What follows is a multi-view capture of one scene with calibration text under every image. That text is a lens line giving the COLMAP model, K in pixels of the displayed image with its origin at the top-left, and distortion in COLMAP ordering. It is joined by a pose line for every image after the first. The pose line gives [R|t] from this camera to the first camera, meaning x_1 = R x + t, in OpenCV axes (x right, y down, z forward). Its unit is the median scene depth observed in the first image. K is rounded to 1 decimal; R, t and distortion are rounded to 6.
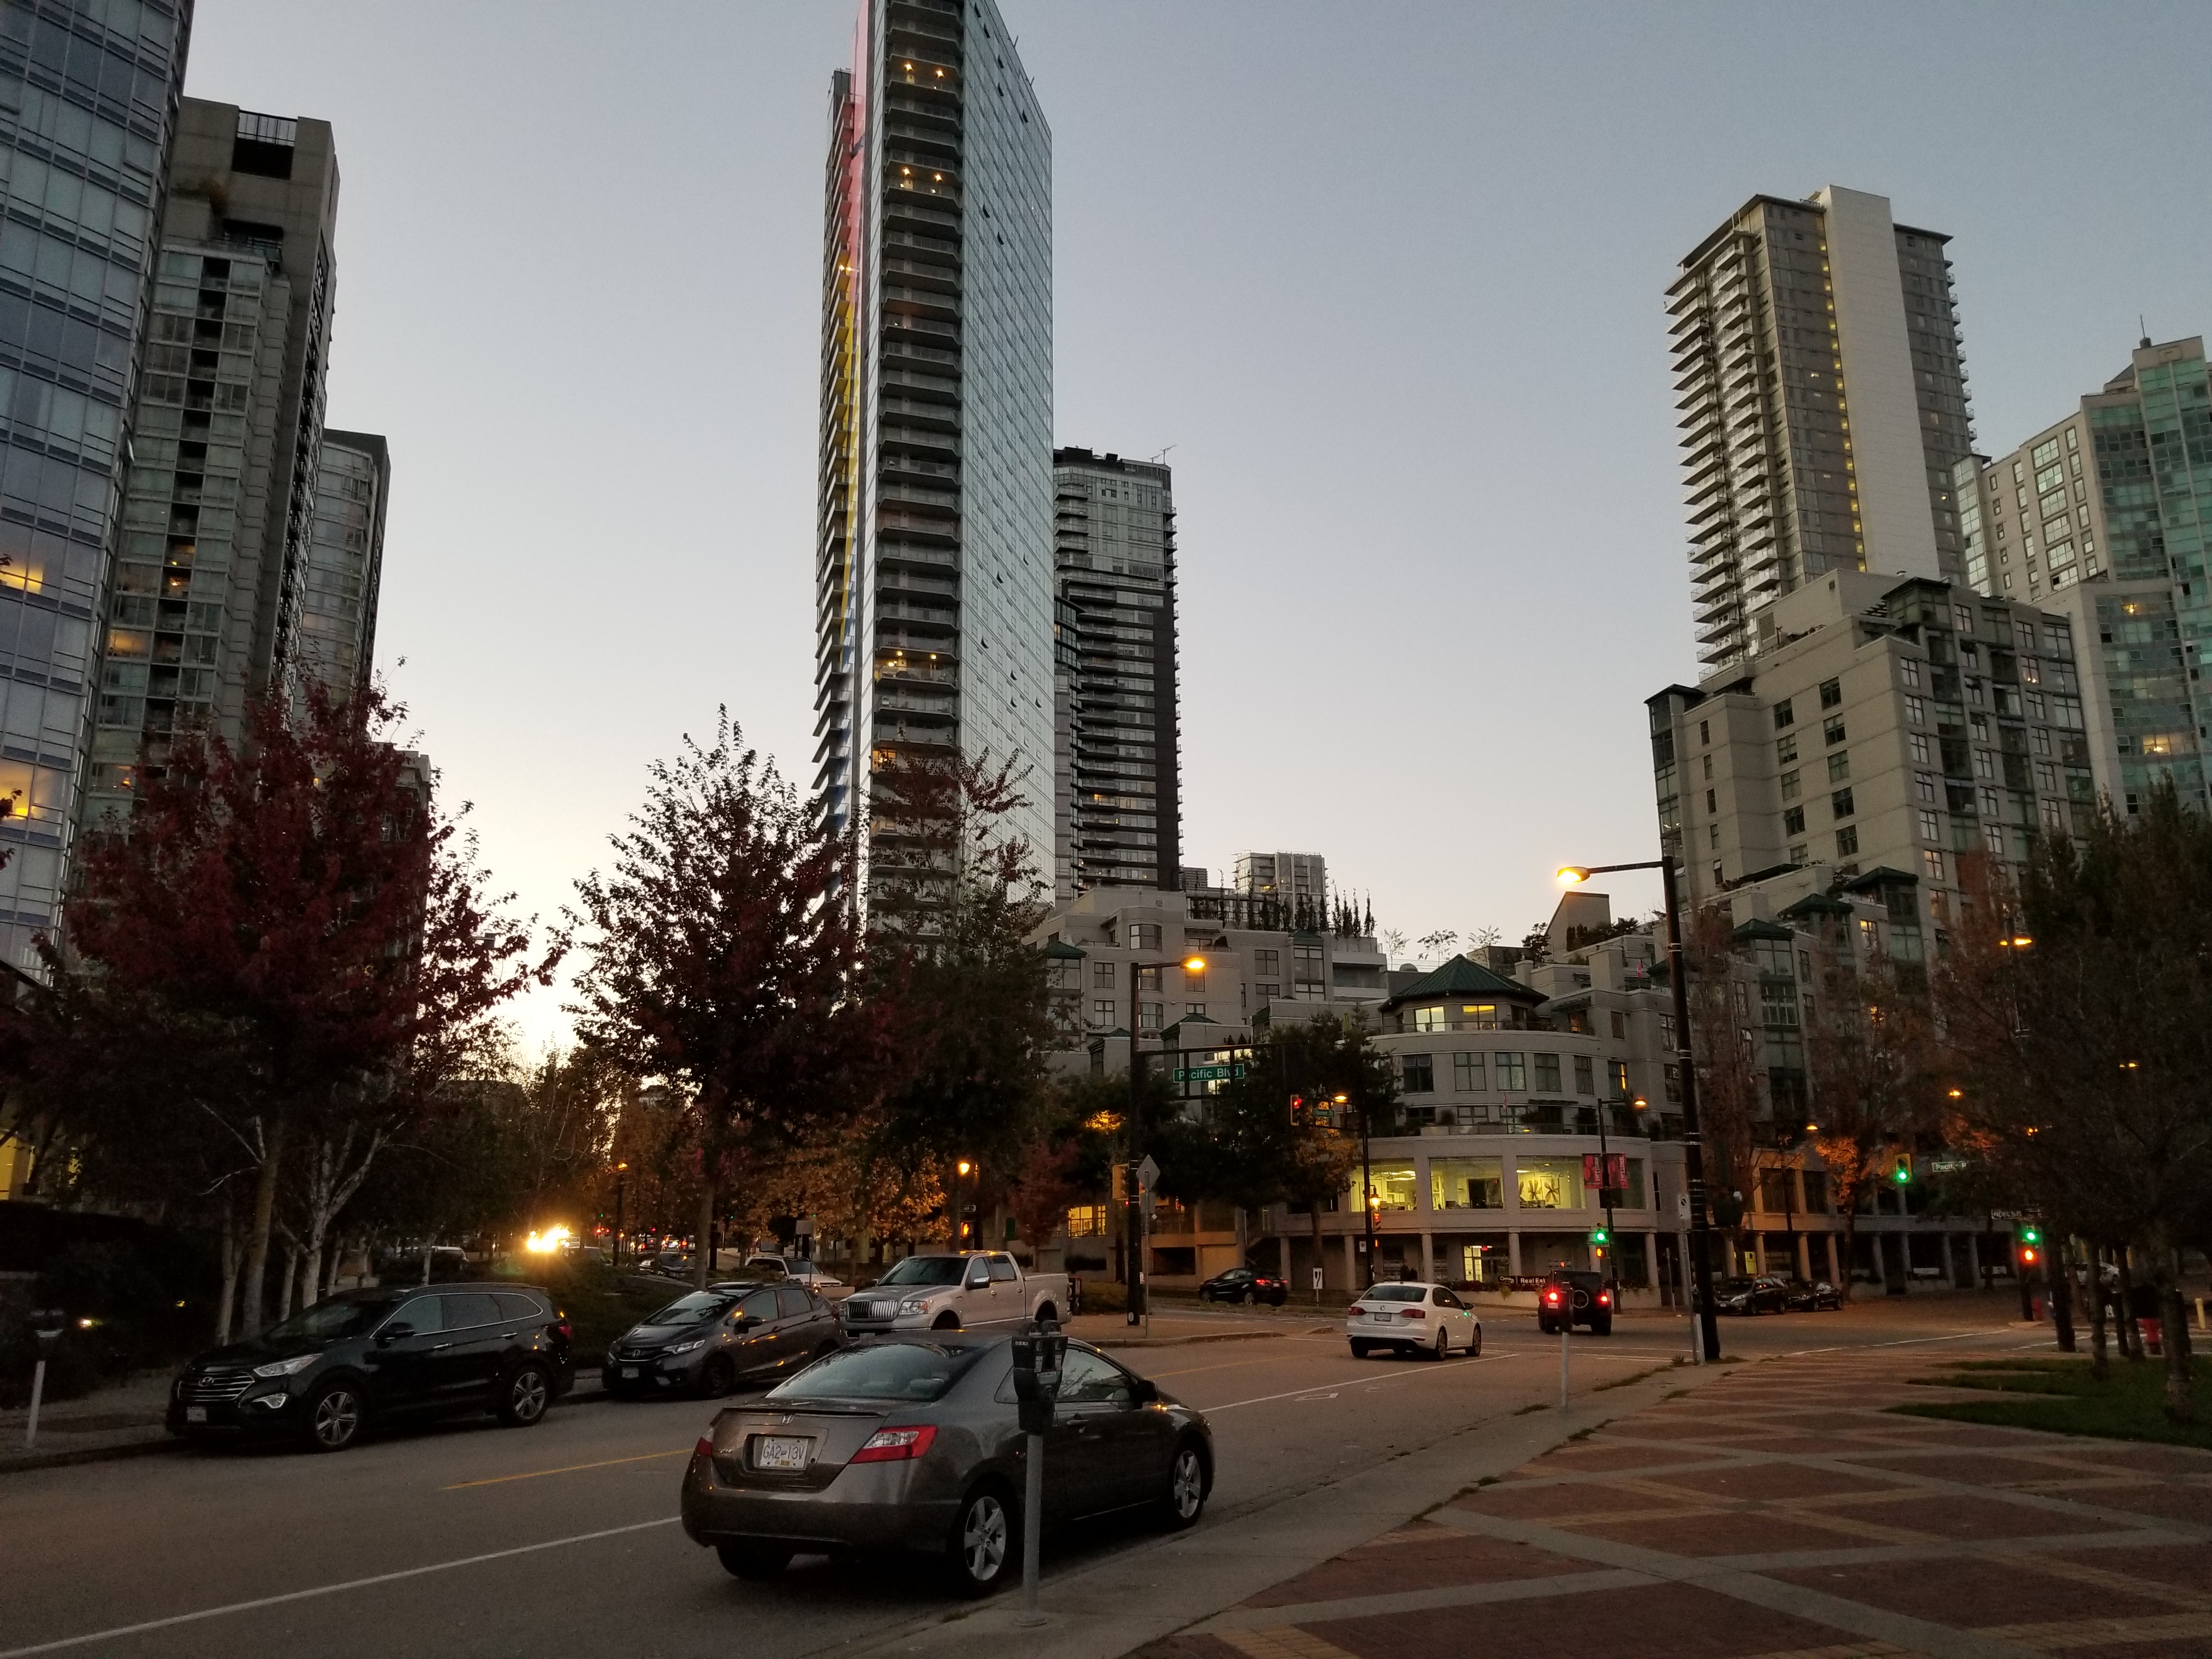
lens RADIAL K [[1712.7, 0, 1107.2], [0, 1712.7, 838.3], [0, 0, 1]] dist [0.105954, -0.195115]
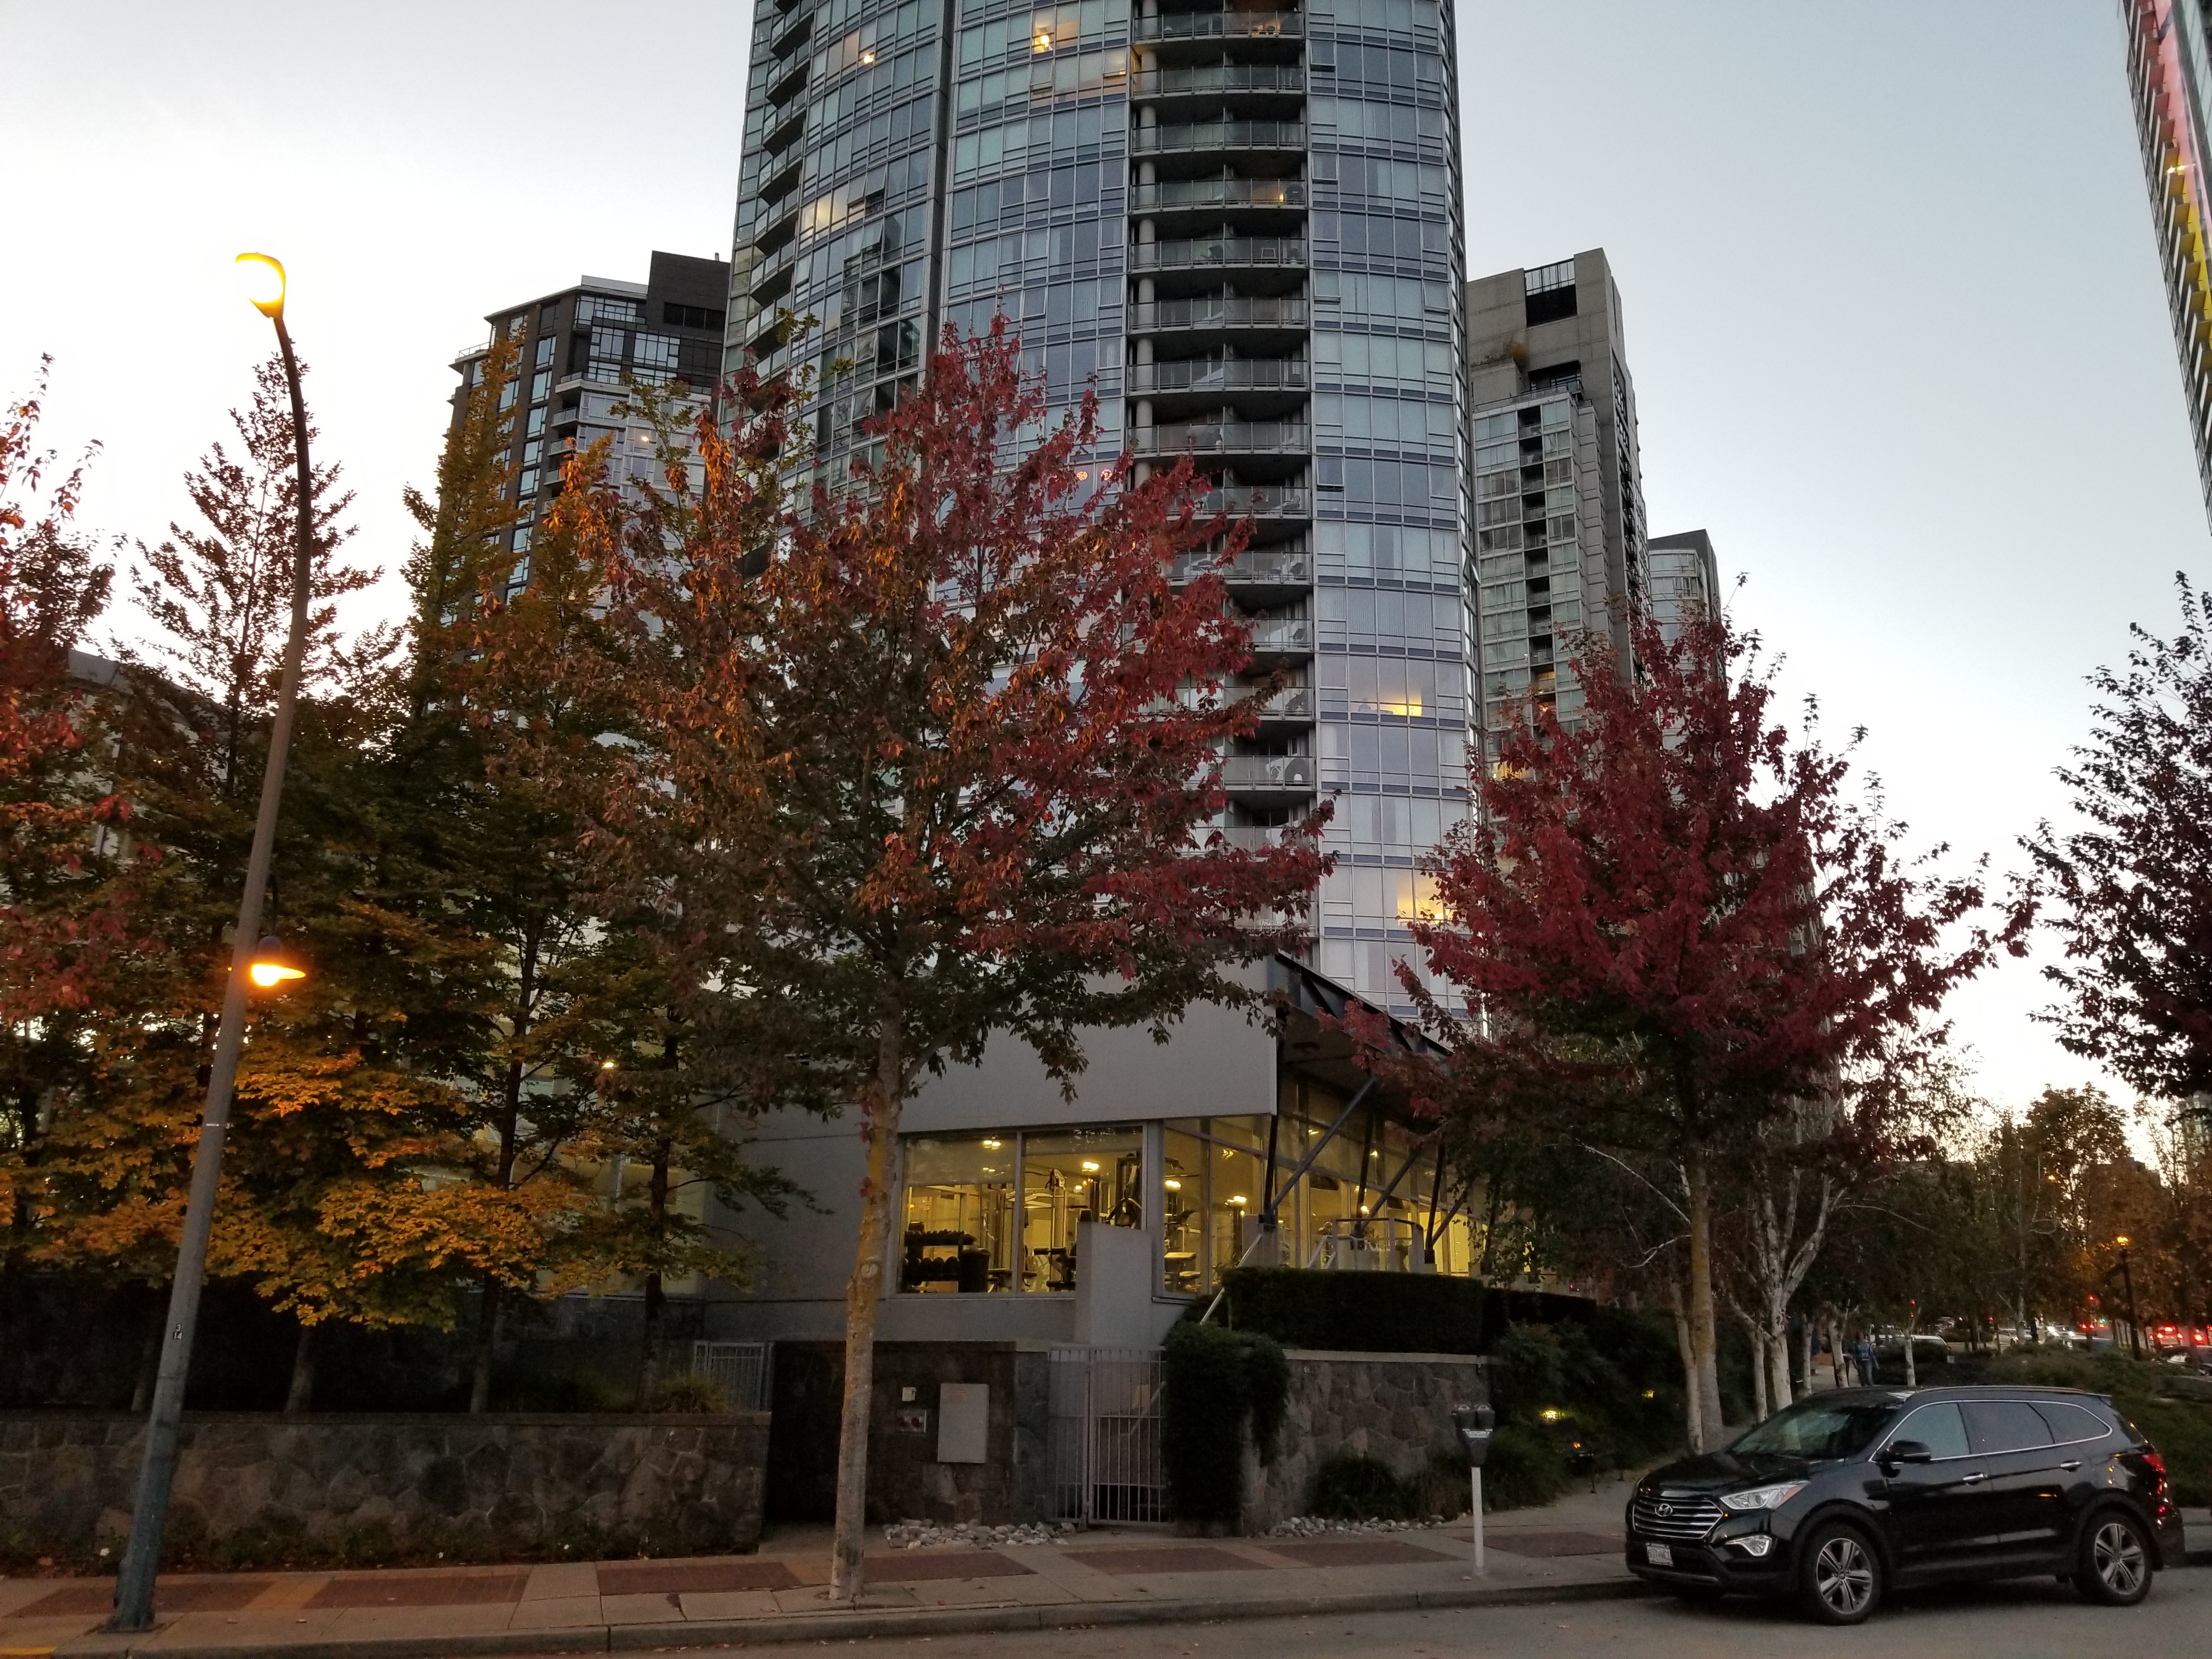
lens RADIAL K [[1698.3, 0, 1173.5], [0, 1698.3, 832.9], [0, 0, 1]] dist [0.054120, -0.100376]
pose [[0.731743, -0.181446, -0.656985, -0.089340], [0.145166, 0.983287, -0.109880, 0.049706], [0.665942, -0.014968, 0.745854, 0.206736]]
